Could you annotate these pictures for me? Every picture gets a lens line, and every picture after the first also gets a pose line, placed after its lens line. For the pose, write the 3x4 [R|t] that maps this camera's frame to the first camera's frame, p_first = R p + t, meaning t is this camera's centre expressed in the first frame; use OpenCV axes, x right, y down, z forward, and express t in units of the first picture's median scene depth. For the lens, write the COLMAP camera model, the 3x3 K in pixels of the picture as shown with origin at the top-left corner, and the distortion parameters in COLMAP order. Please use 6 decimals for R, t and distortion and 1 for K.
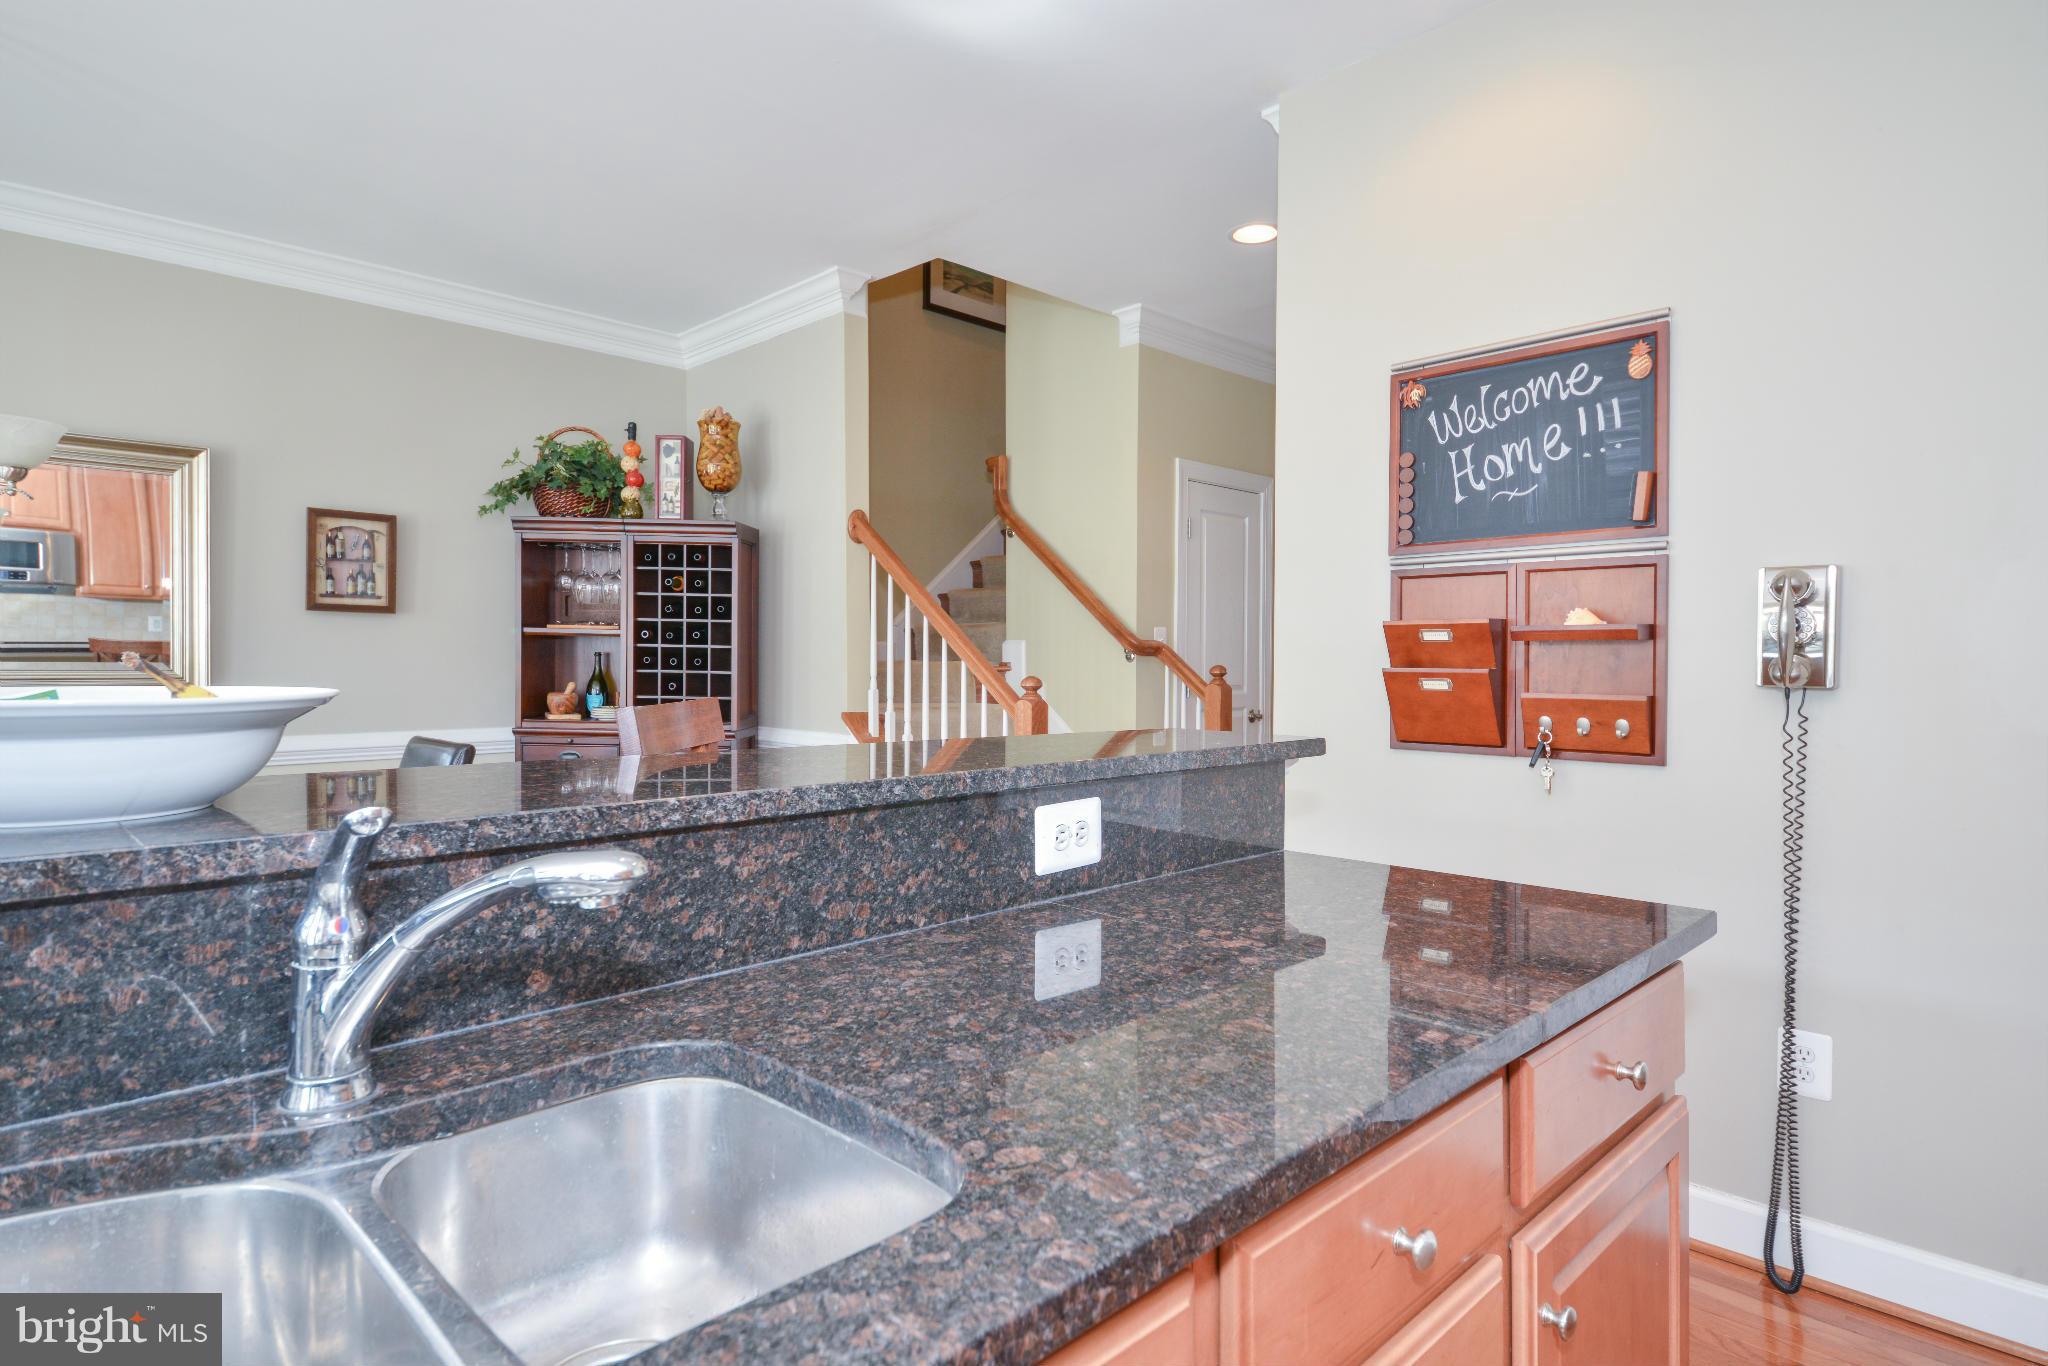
lens RADIAL K [[1062.0, 0, 1020.0], [0, 1062.0, 689.5], [0, 0, 1]] dist [0.005679, 0.000375]
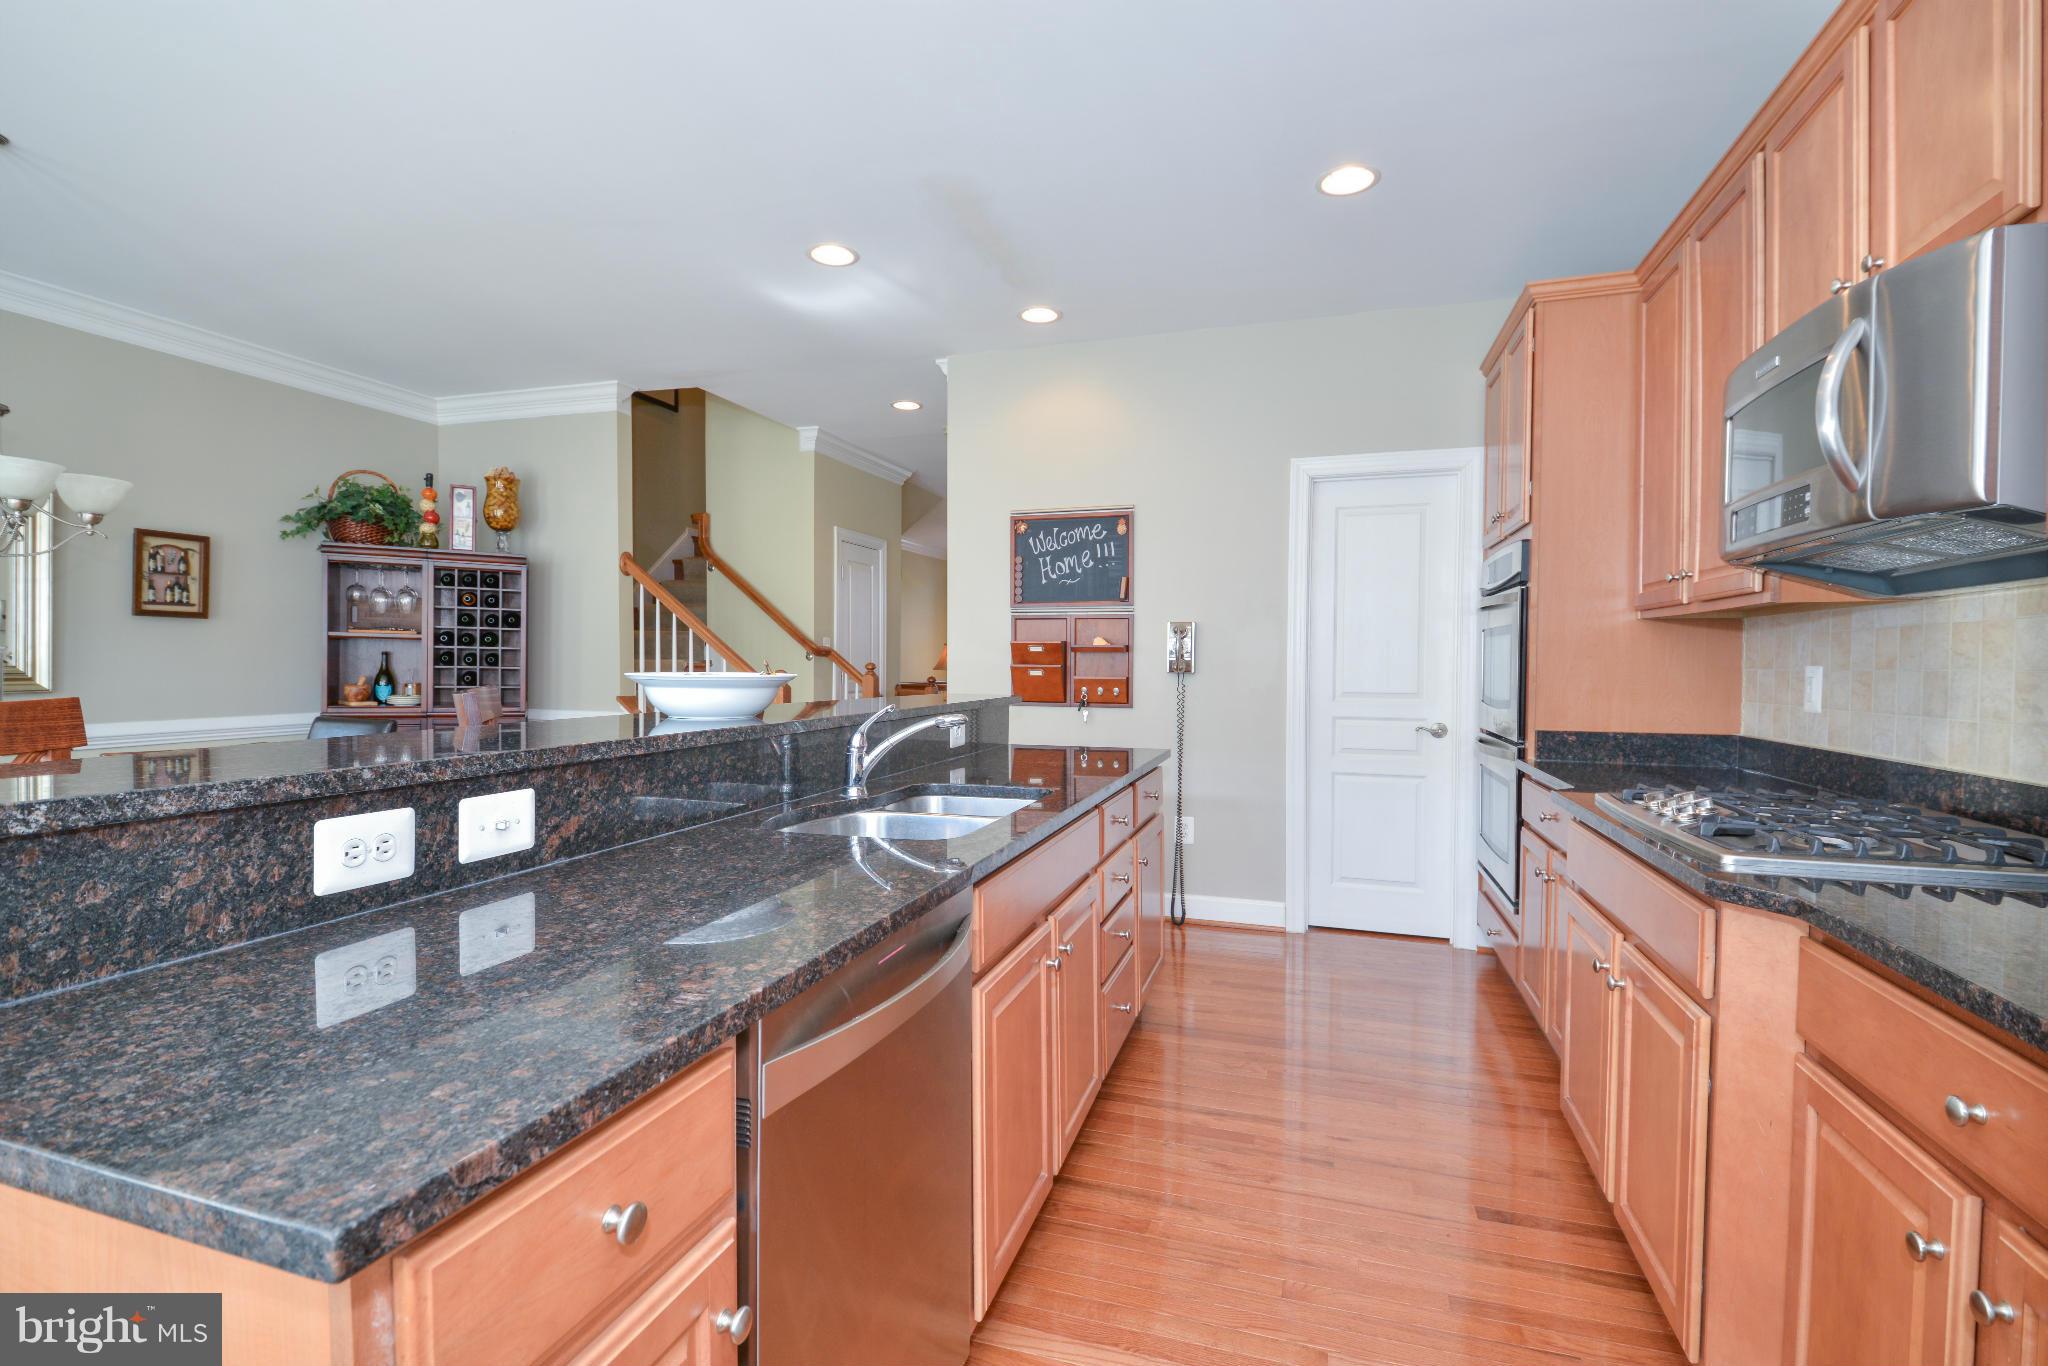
lens RADIAL K [[901.5, 0, 990.2], [0, 901.5, 686.8], [0, 0, 1]] dist [-0.000015, -0.009993]
pose [[0.895899, -0.011693, 0.444104, -0.439462], [0.009347, 0.999928, 0.007471, 0.008380], [-0.444160, -0.002542, 0.895944, -0.493731]]
